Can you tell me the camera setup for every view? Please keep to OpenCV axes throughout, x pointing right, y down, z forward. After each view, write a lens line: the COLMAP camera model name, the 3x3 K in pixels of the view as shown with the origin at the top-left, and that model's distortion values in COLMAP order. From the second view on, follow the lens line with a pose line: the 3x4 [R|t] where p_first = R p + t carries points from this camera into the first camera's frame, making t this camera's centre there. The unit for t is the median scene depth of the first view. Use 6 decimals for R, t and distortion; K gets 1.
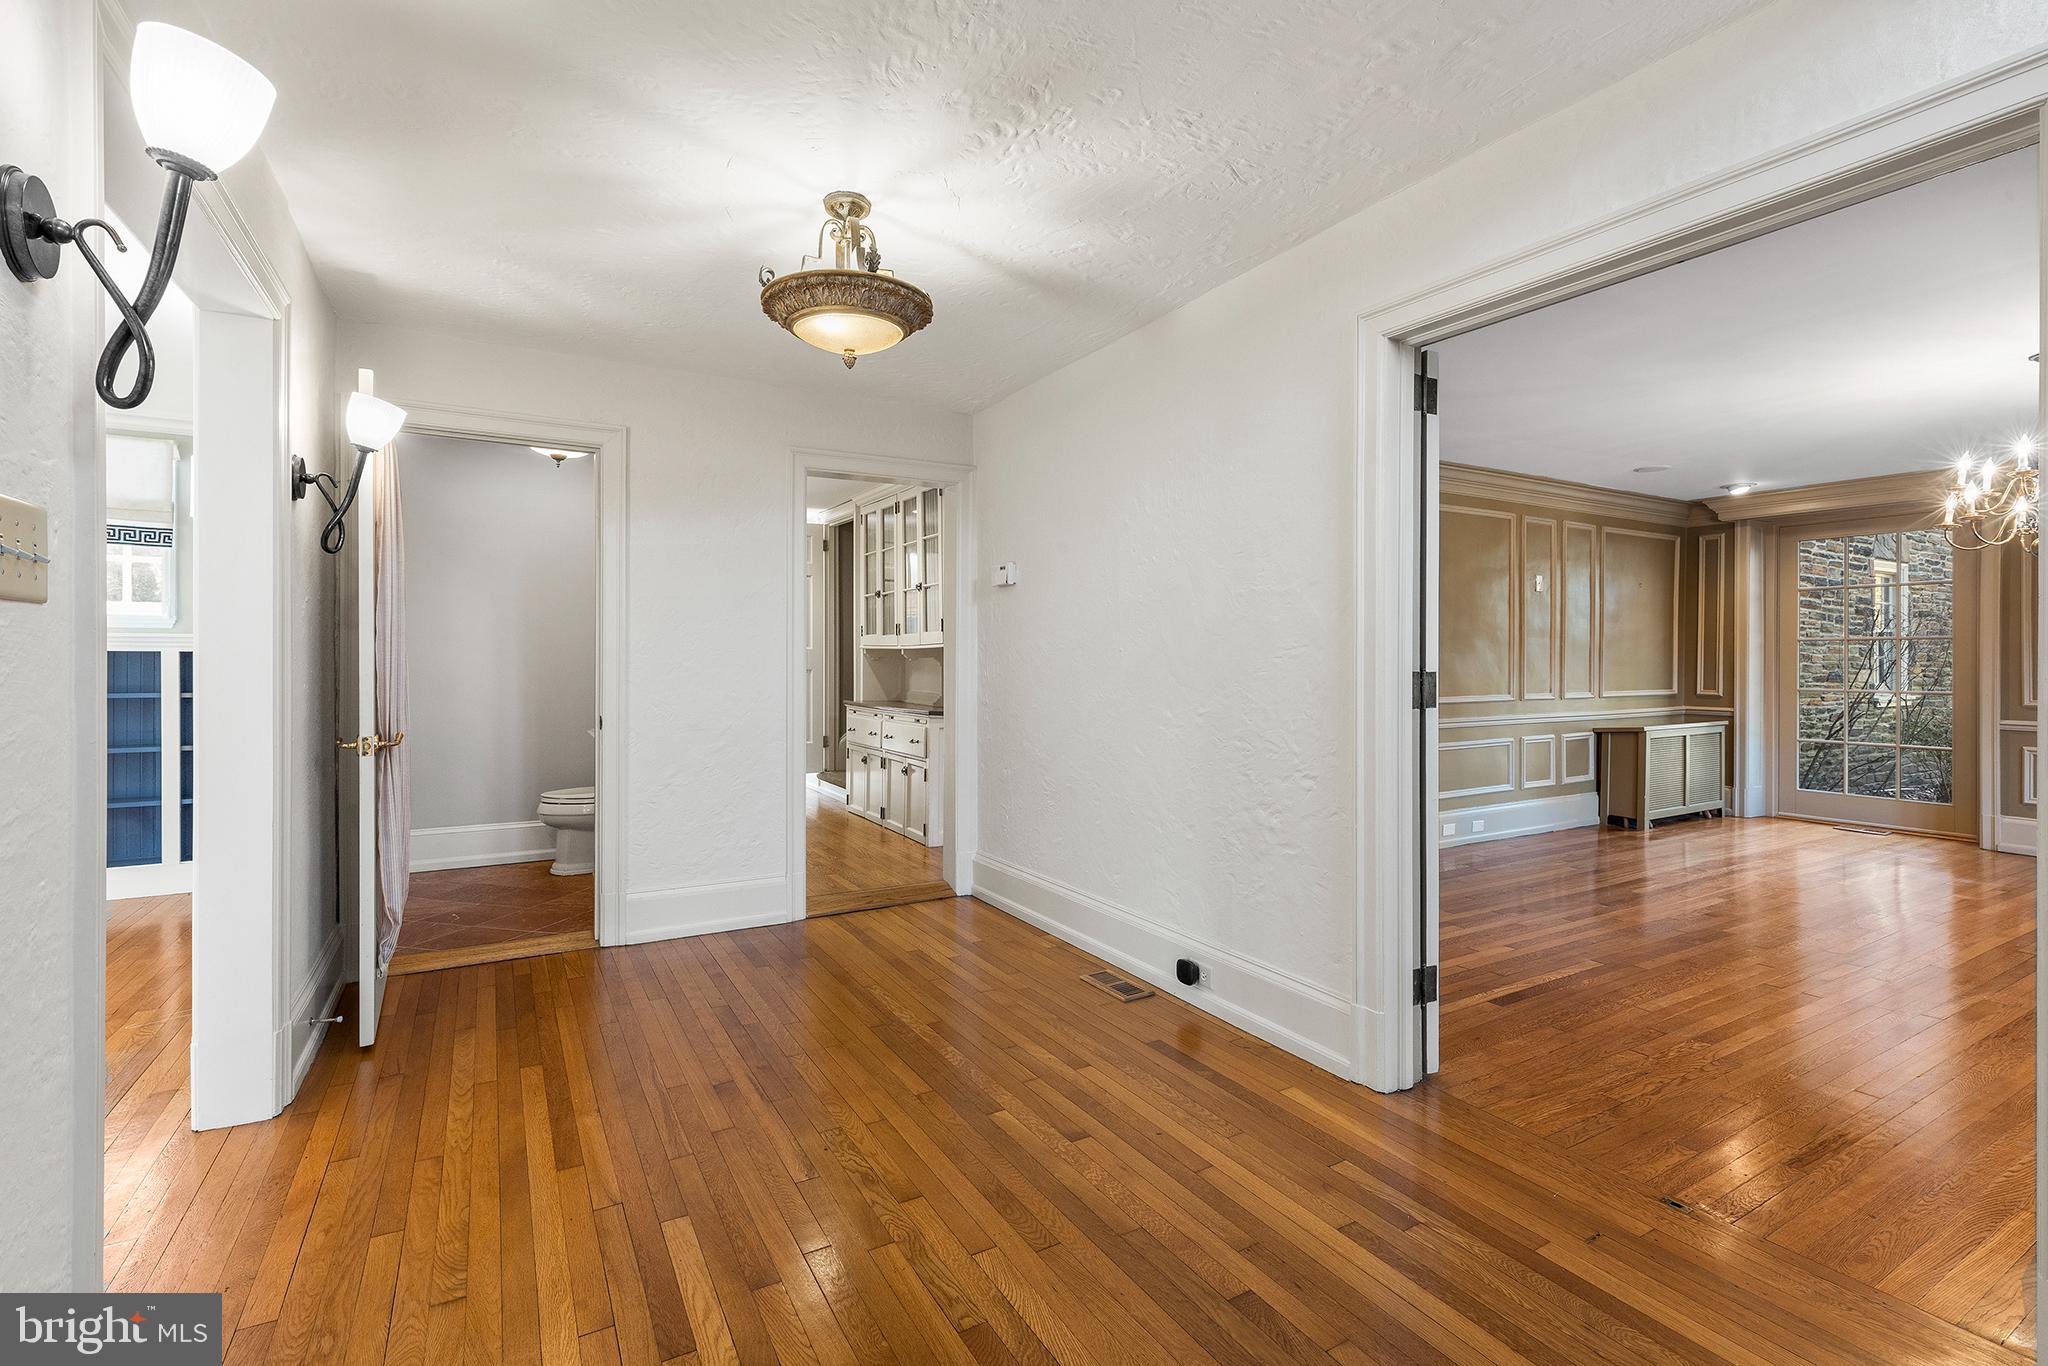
lens RADIAL K [[921.9, 0, 1035.4], [0, 921.9, 664.9], [0, 0, 1]] dist [0.001828, 0.000377]
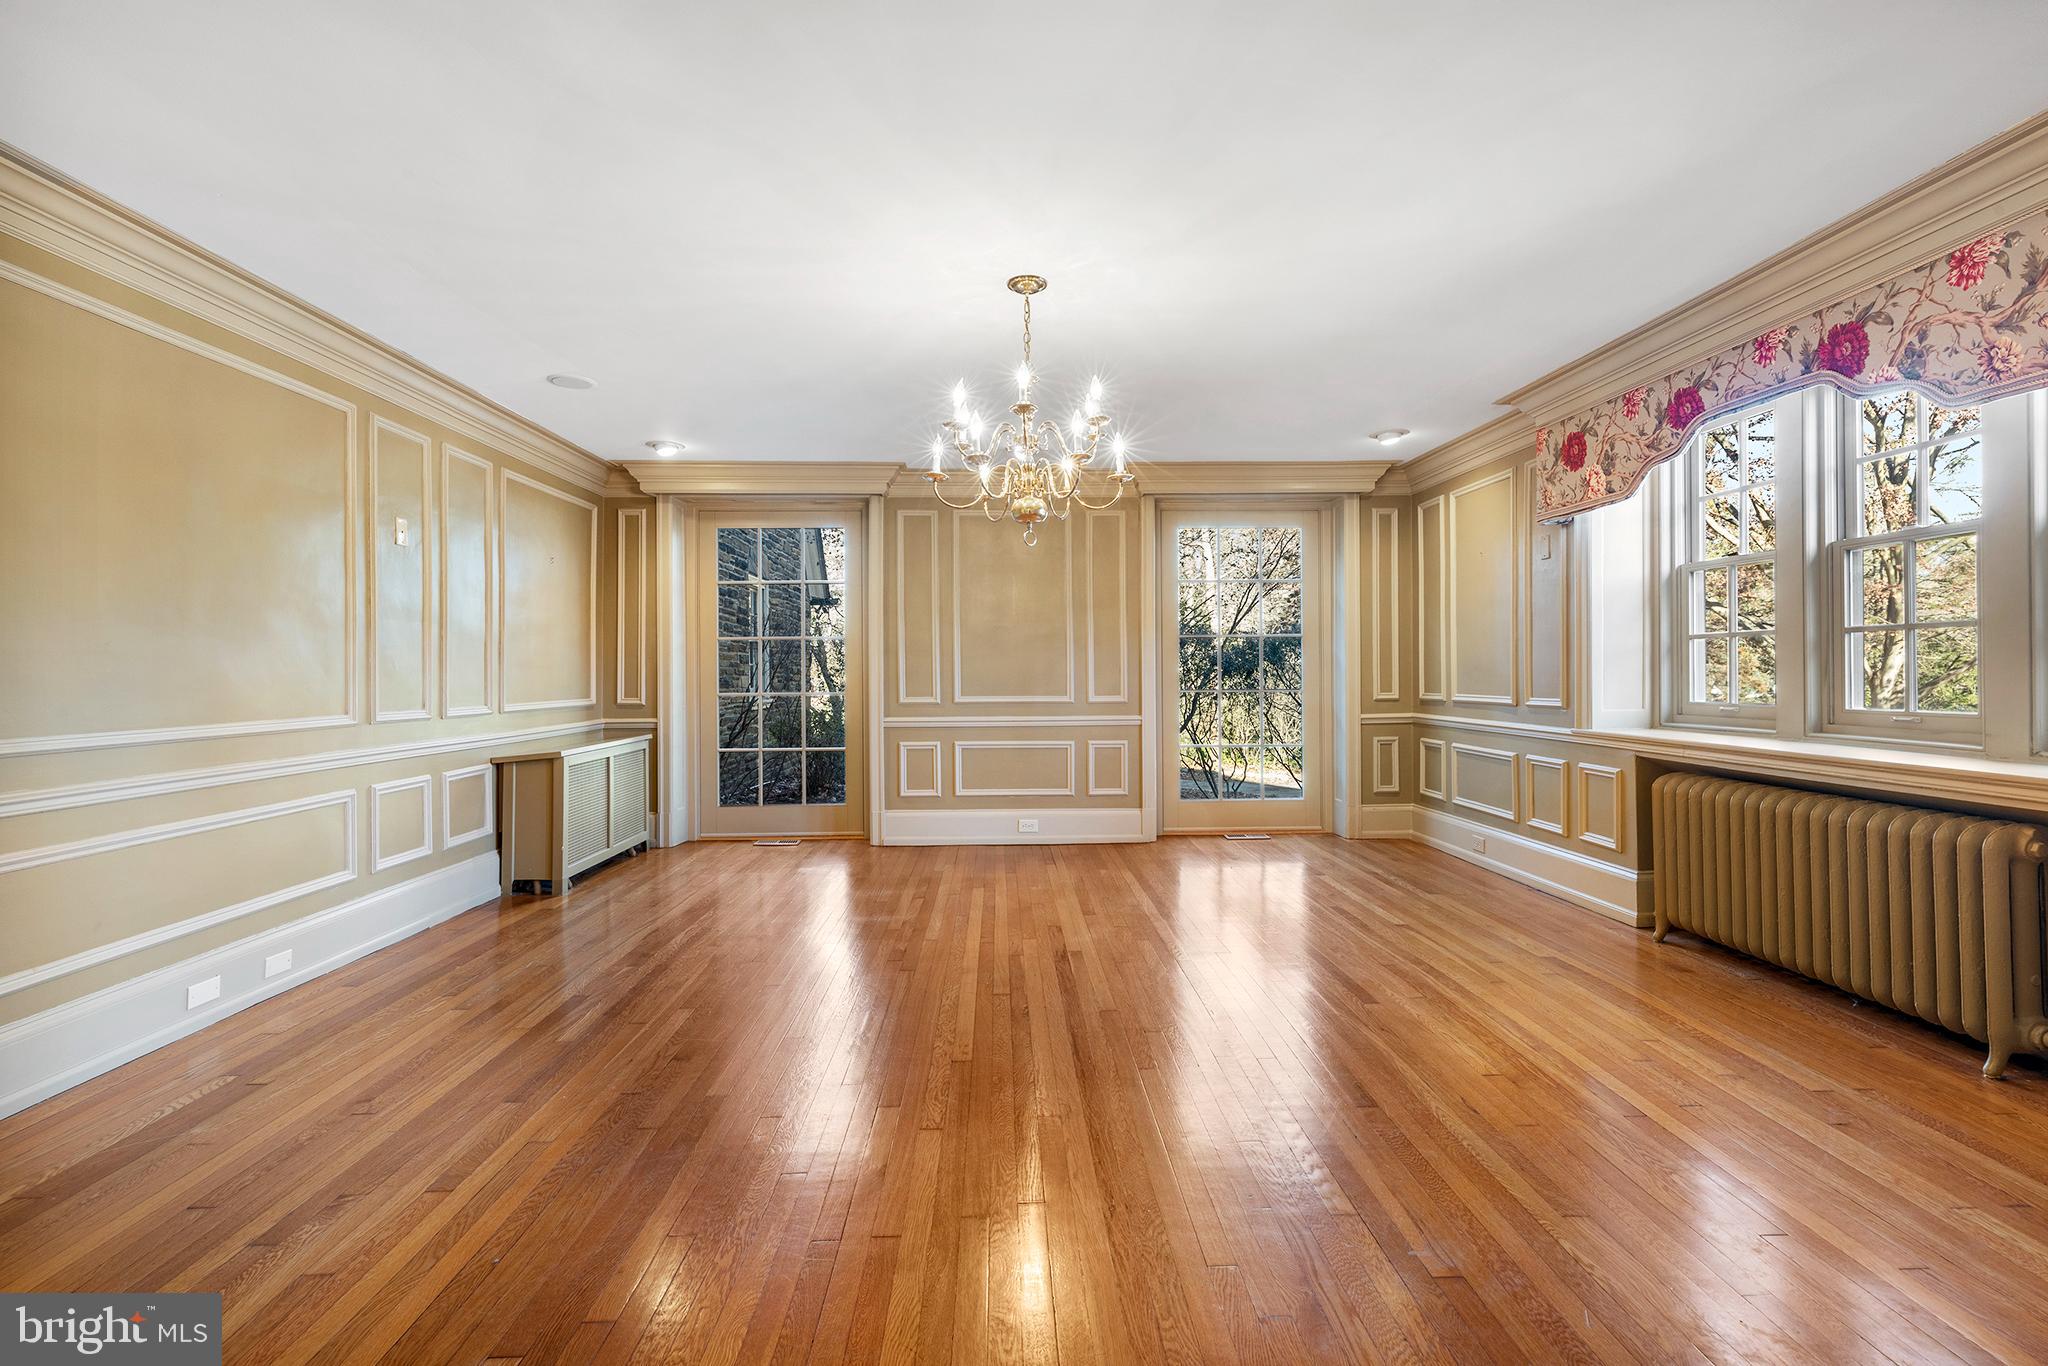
lens RADIAL K [[921.9, 0, 1037.8], [0, 921.9, 666.5], [0, 0, 1]] dist [0.001828, 0.000377]
pose [[0.471293, 0.001049, 0.881976, 0.192508], [0.011670, 0.999904, -0.007425, 0.010355], [-0.881899, 0.013793, 0.471236, 0.319073]]
